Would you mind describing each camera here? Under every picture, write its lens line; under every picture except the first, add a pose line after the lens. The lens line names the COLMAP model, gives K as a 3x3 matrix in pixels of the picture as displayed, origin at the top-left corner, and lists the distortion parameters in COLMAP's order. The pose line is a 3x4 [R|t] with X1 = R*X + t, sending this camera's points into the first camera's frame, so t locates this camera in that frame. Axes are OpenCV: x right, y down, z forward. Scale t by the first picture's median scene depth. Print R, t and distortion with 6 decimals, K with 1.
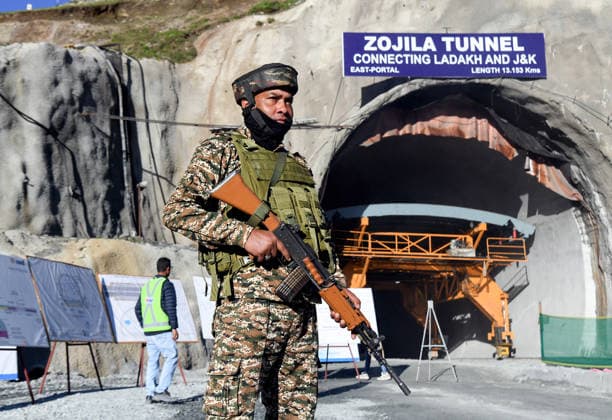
lens RADIAL K [[813.9, 0, 302.8], [0, 813.9, 208.8], [0, 0, 1]] dist [0.141972, 0.000000]
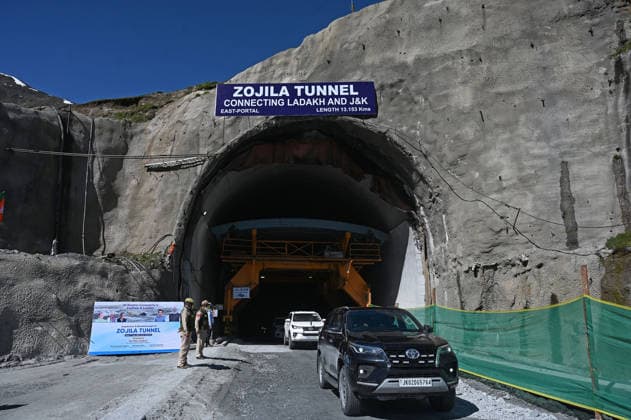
lens RADIAL K [[434.4, 0, 318.3], [0, 434.4, 209.5], [0, 0, 1]] dist [-0.012218, -0.007614]
pose [[0.997613, -0.018420, -0.066550, 0.247167], [0.014366, 0.998041, -0.060896, 0.025202], [0.067541, 0.059795, 0.995923, 0.339195]]
